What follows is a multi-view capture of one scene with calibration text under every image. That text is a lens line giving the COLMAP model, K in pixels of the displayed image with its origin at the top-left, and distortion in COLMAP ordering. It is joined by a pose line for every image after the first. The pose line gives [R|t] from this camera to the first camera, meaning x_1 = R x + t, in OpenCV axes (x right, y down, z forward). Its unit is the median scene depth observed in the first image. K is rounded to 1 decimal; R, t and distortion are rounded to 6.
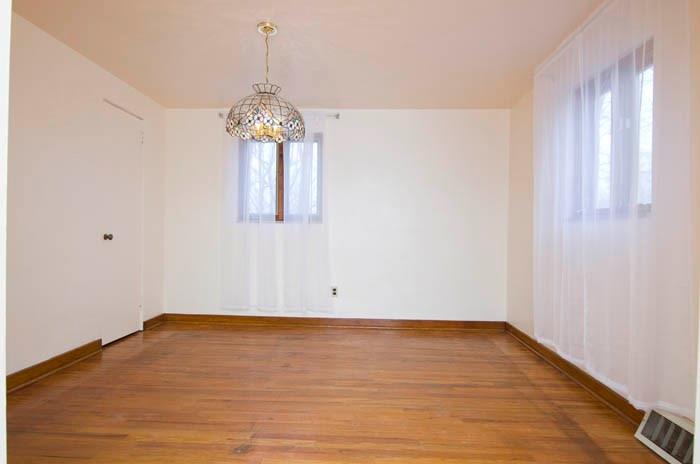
lens RADIAL K [[419.6, 0, 350.0], [0, 419.6, 232.0], [0, 0, 1]] dist [-0.025214, -0.002834]
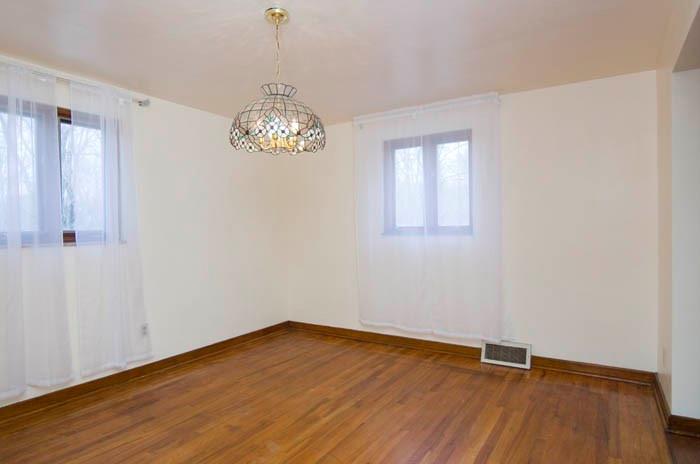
lens RADIAL K [[419.6, 0, 350.0], [0, 419.6, 232.0], [0, 0, 1]] dist [-0.025214, -0.002834]
pose [[0.484769, -0.033798, 0.873989, -0.859548], [0.019737, 0.999421, 0.027701, -0.087357], [-0.874420, 0.003821, 0.485155, 0.488705]]
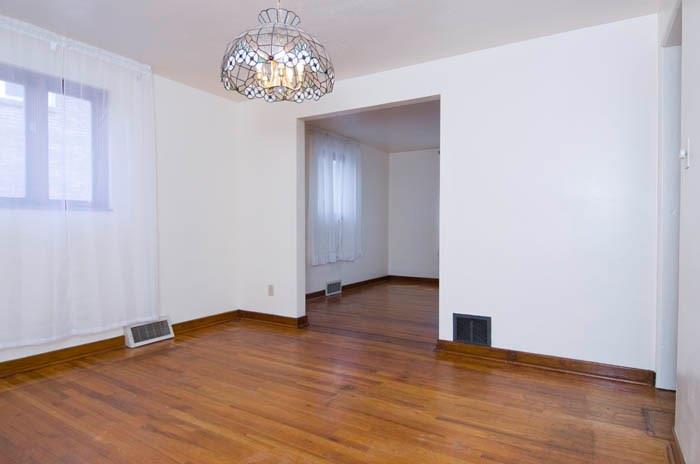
lens RADIAL K [[419.6, 0, 350.0], [0, 419.6, 232.0], [0, 0, 1]] dist [-0.025214, -0.002834]
pose [[-0.878695, -0.025920, 0.476679, -0.646654], [-0.014356, 0.999508, 0.027886, -0.013129], [-0.477167, 0.017660, -0.878635, 1.568641]]
